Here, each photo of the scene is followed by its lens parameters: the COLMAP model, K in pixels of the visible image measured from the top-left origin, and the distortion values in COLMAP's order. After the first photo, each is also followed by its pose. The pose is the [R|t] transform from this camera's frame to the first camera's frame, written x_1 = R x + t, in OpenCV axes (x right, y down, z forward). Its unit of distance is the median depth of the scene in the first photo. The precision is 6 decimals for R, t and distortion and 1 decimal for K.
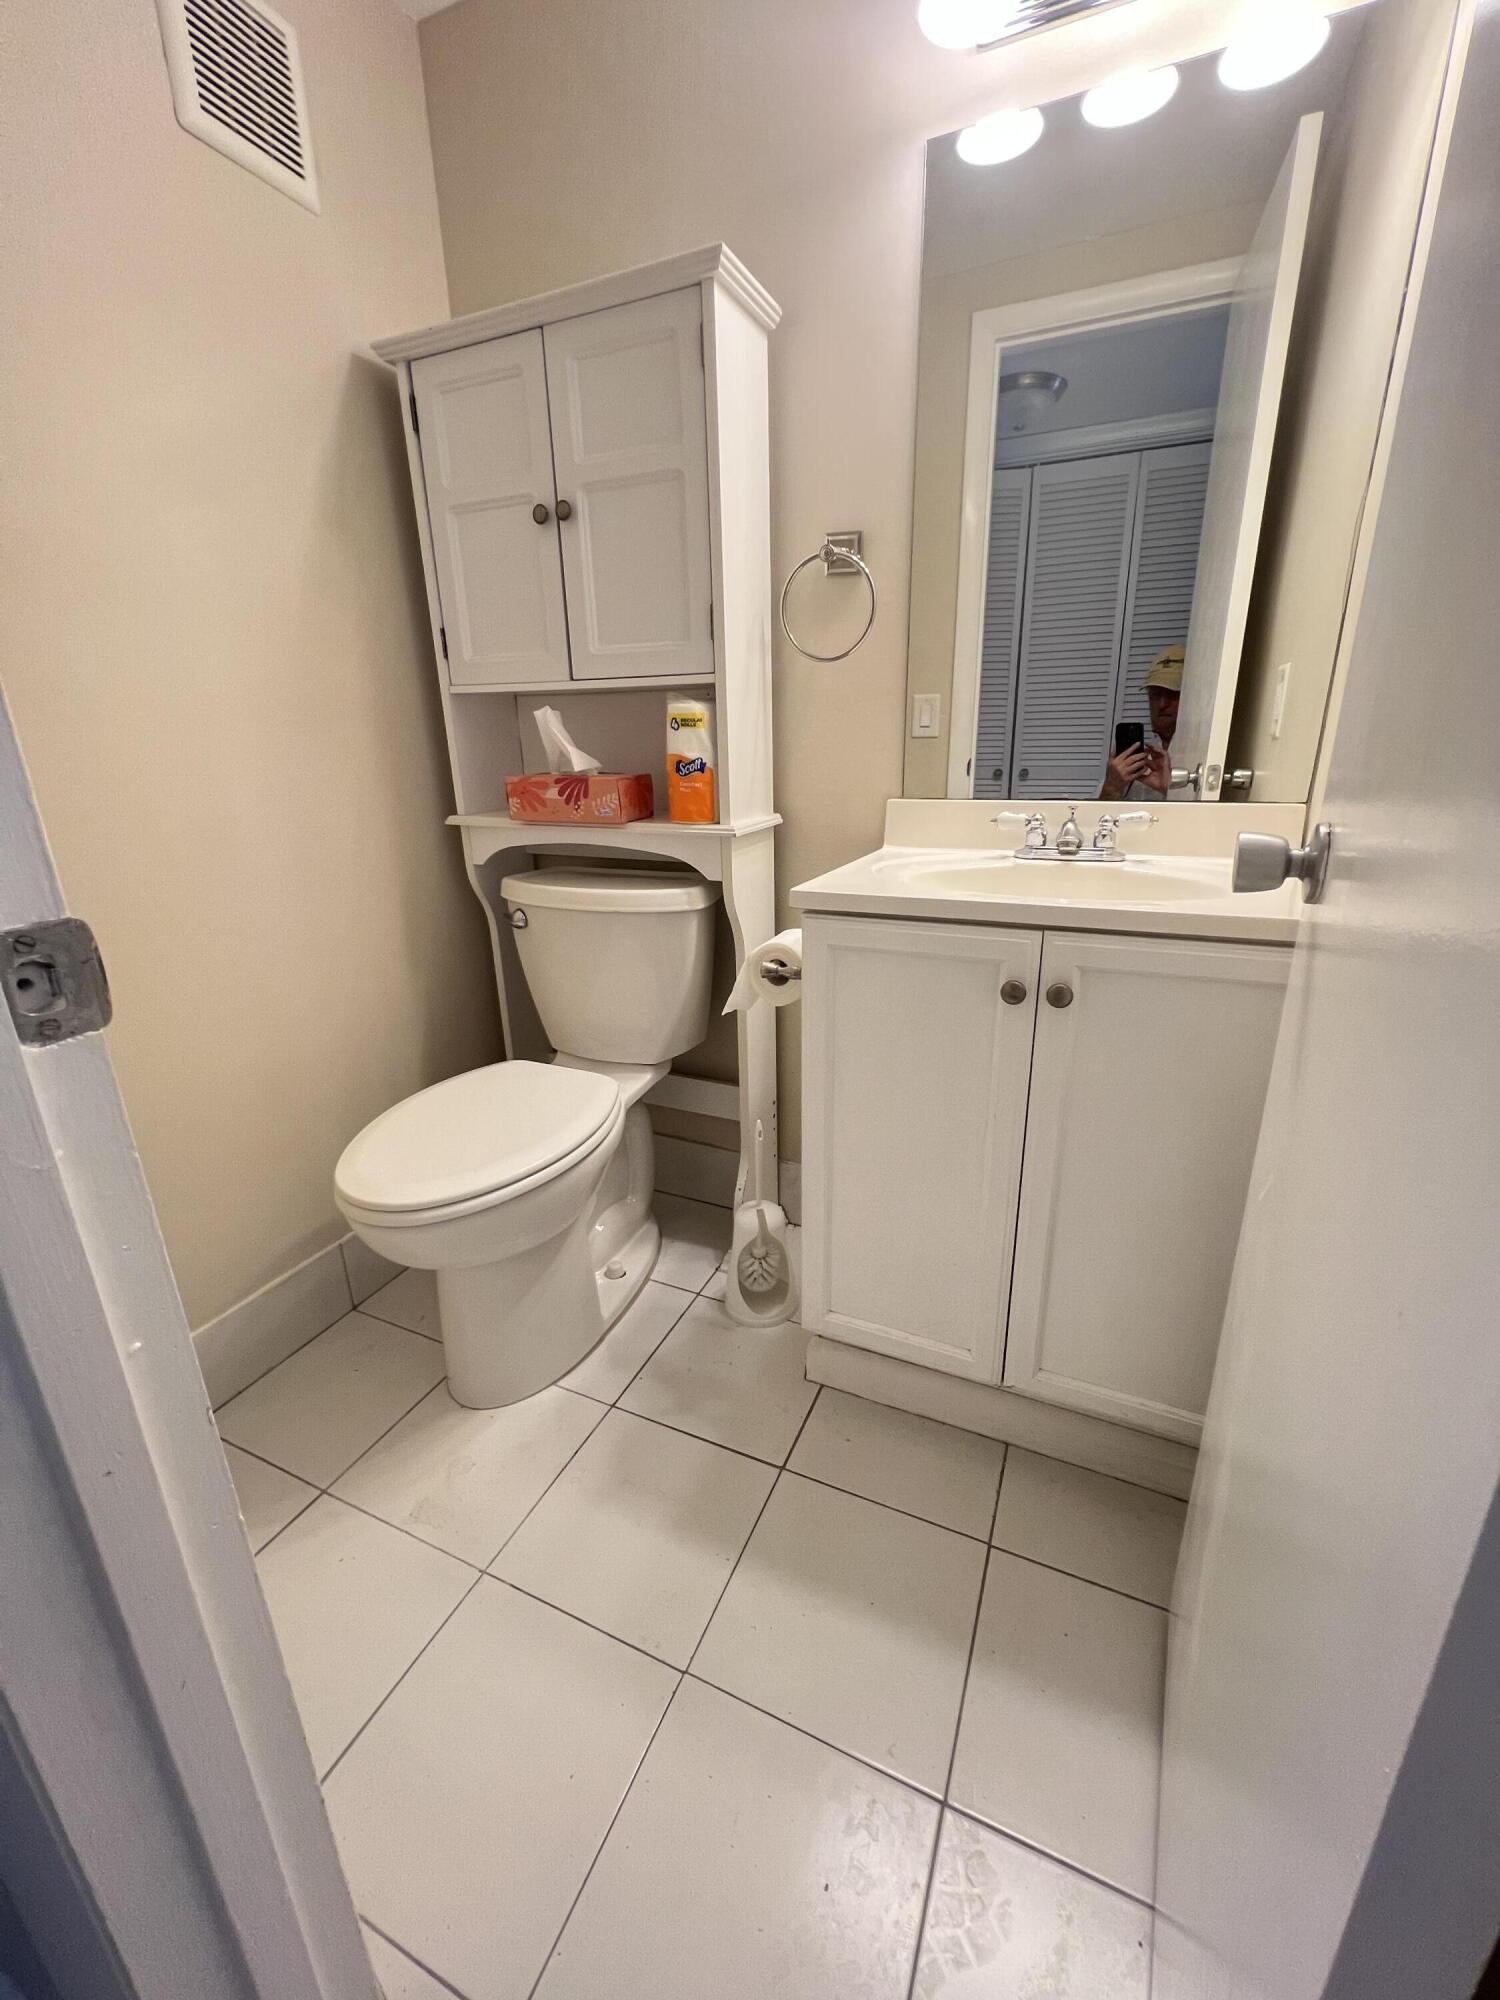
lens RADIAL K [[803.1, 0, 750.0], [0, 803.1, 1000.0], [0, 0, 1]] dist [0.000374, -0.000340]
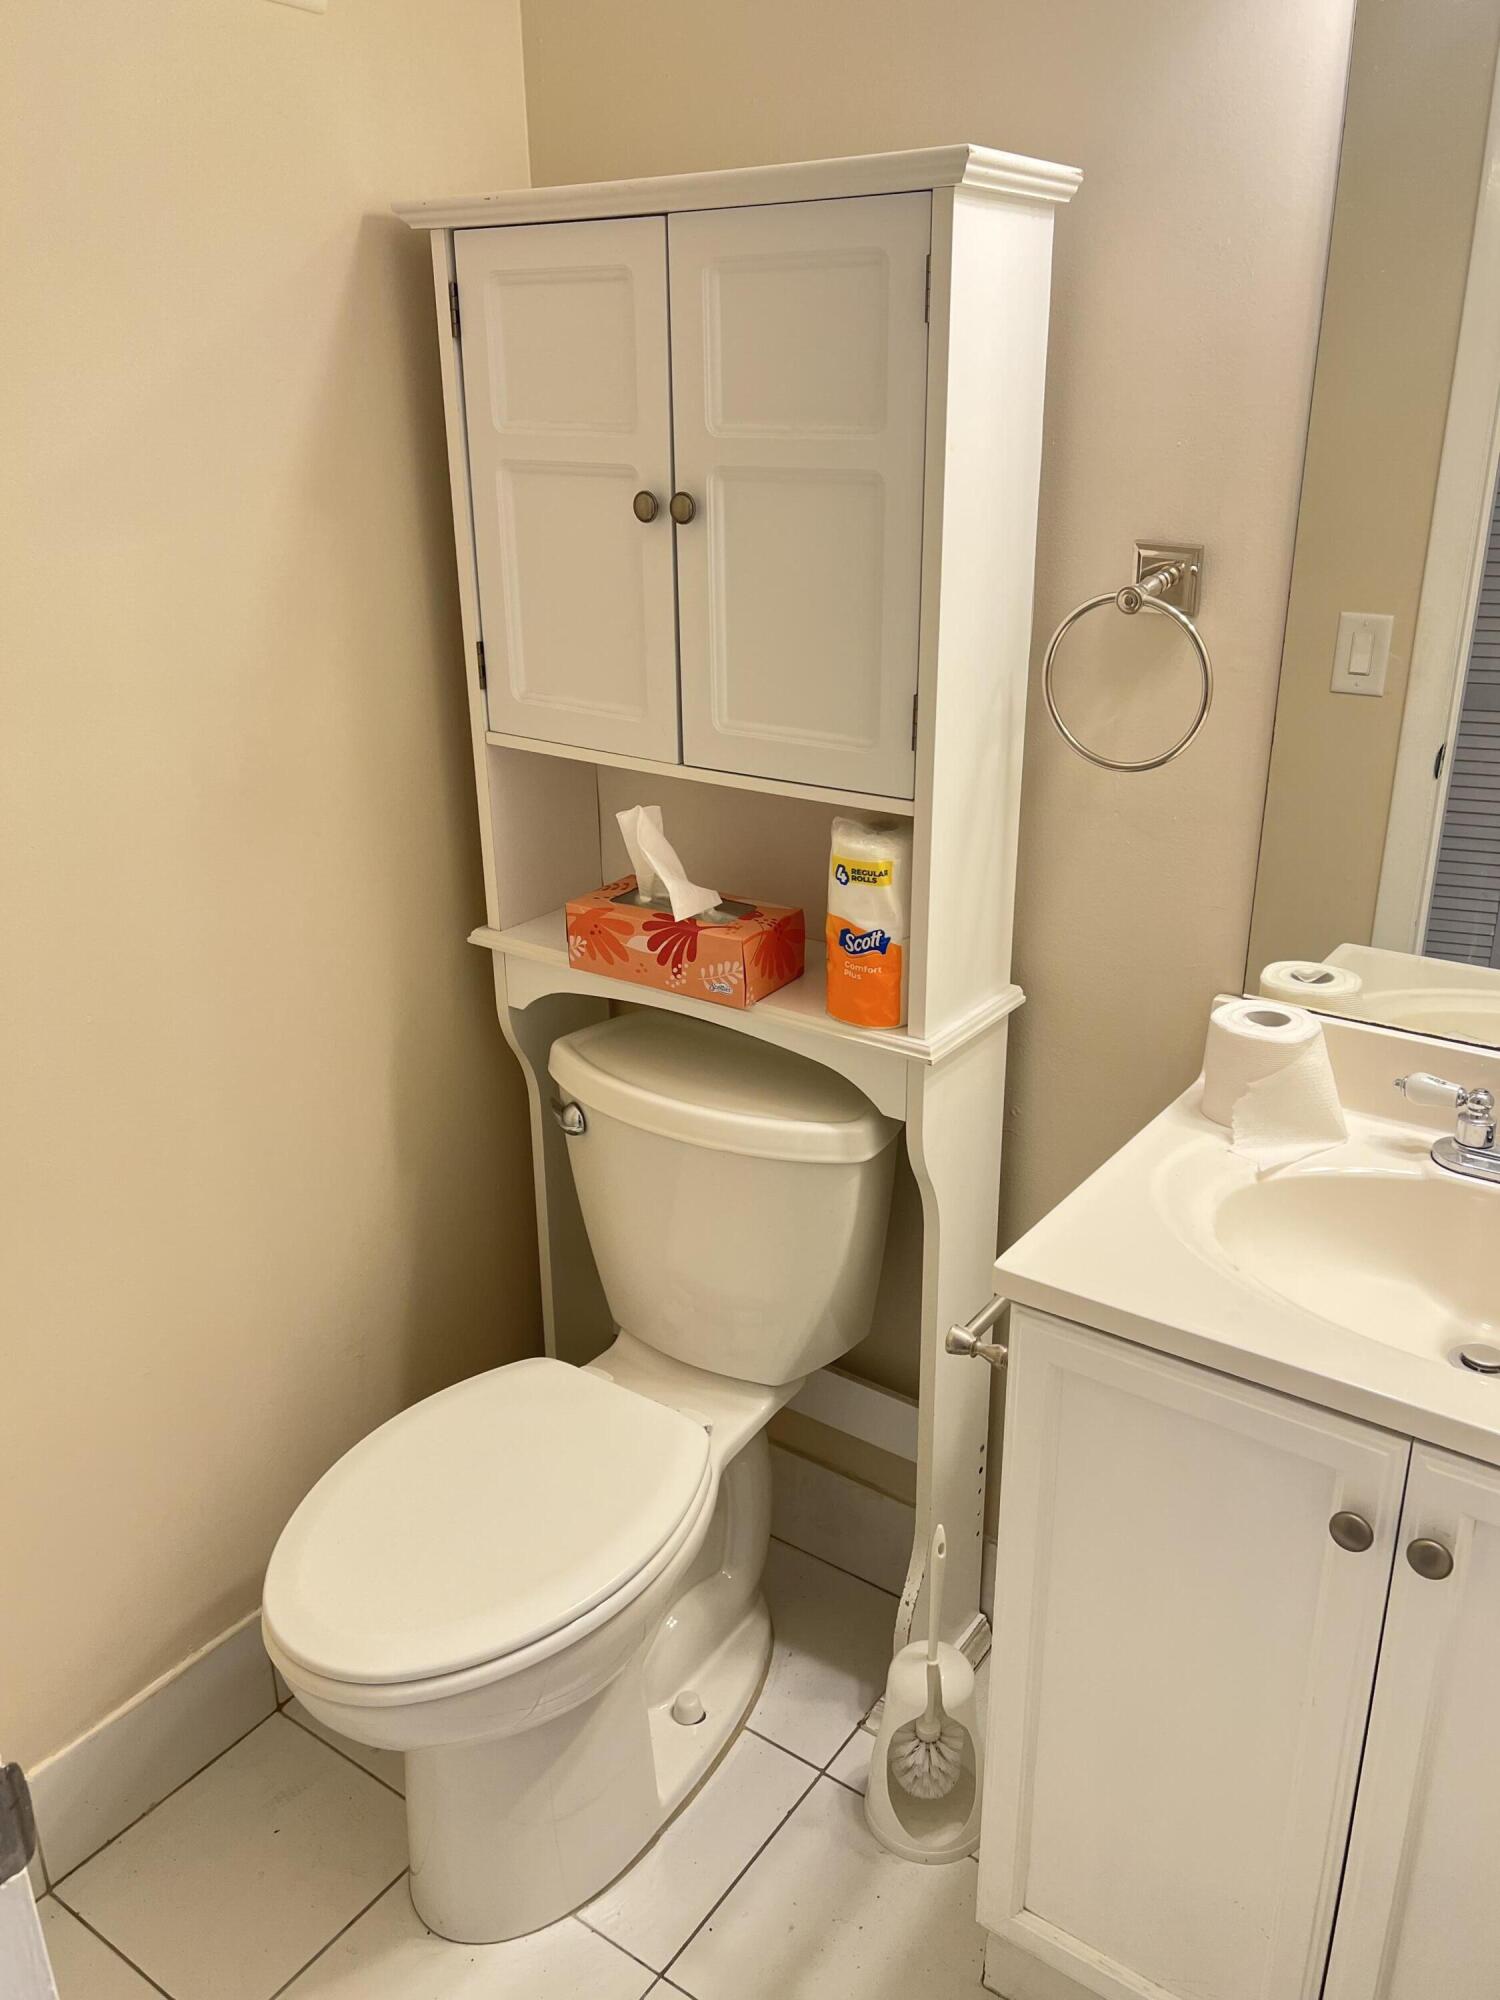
lens RADIAL K [[1524.8, 0, 761.5], [0, 1524.8, 1003.1], [0, 0, 1]] dist [0.087238, -0.096387]
pose [[0.982376, 0.080182, -0.168842, 0.042745], [-0.071859, 0.995905, 0.054851, -0.284227], [0.172548, -0.041751, 0.984116, -0.117011]]
